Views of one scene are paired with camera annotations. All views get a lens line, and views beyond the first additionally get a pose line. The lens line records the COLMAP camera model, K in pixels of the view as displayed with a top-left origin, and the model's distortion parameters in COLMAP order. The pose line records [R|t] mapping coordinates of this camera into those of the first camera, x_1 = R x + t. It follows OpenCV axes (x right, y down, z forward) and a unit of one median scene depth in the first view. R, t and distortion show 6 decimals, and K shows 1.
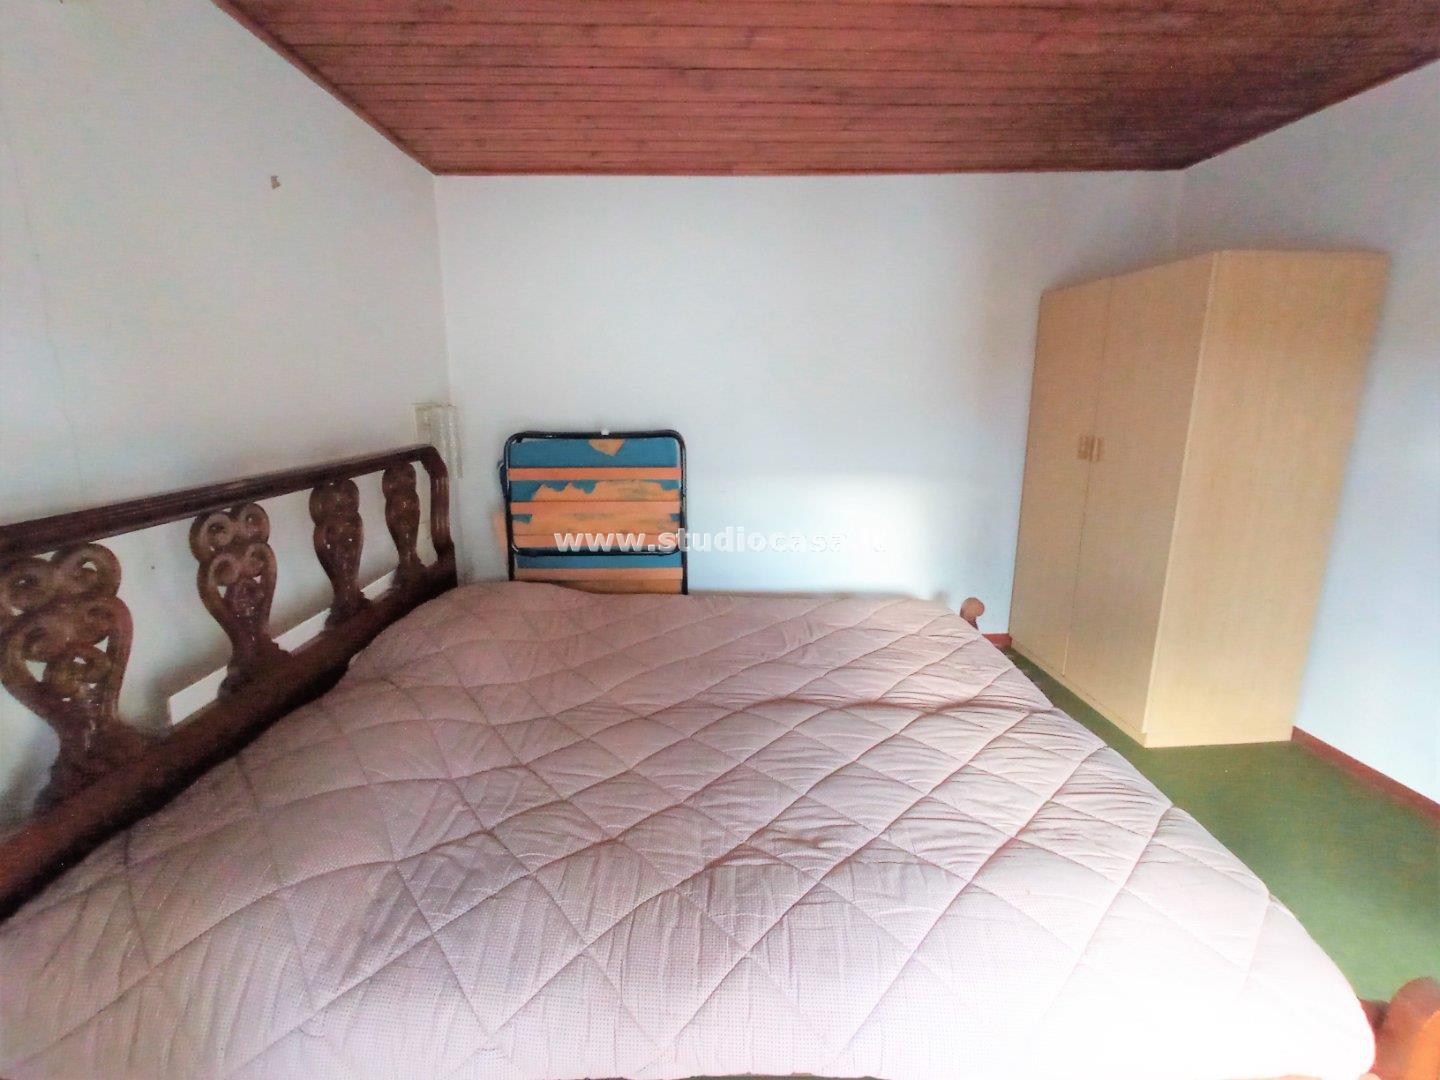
lens RADIAL K [[650.9, 0, 723.6], [0, 650.9, 532.5], [0, 0, 1]] dist [-0.070577, 0.057040]
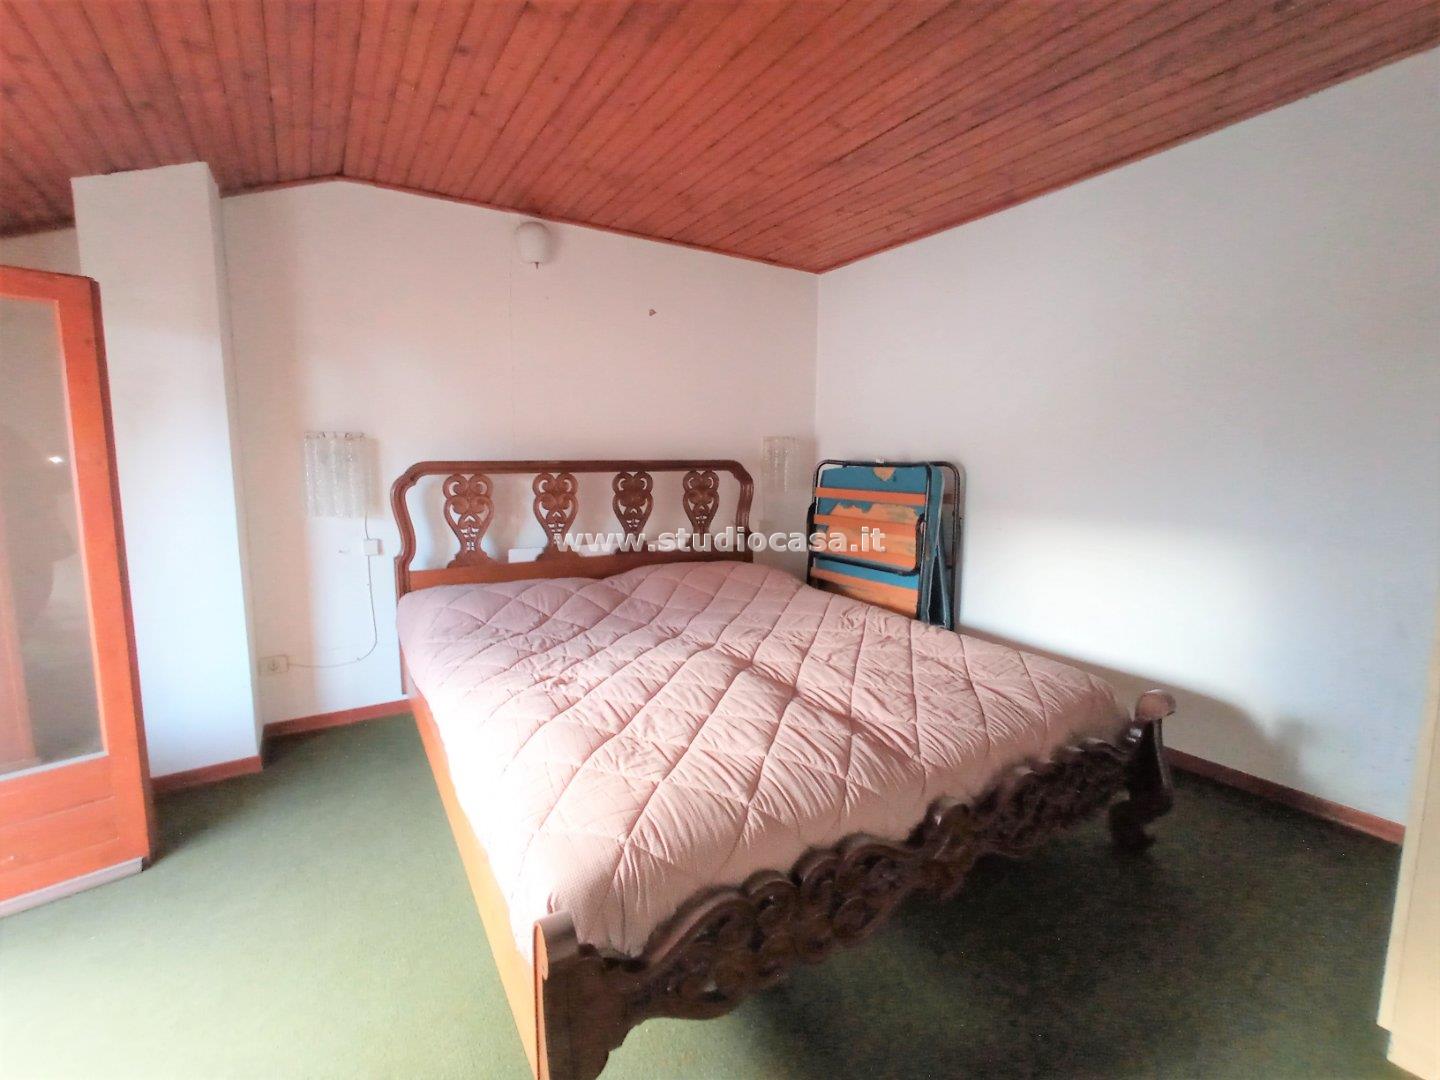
lens RADIAL K [[650.9, 0, 723.6], [0, 650.9, 532.5], [0, 0, 1]] dist [-0.070577, 0.057040]
pose [[0.510180, 0.101028, -0.854114, 0.659545], [-0.187295, 0.982294, 0.004314, 0.017013], [0.839427, 0.157770, 0.520069, 0.190192]]
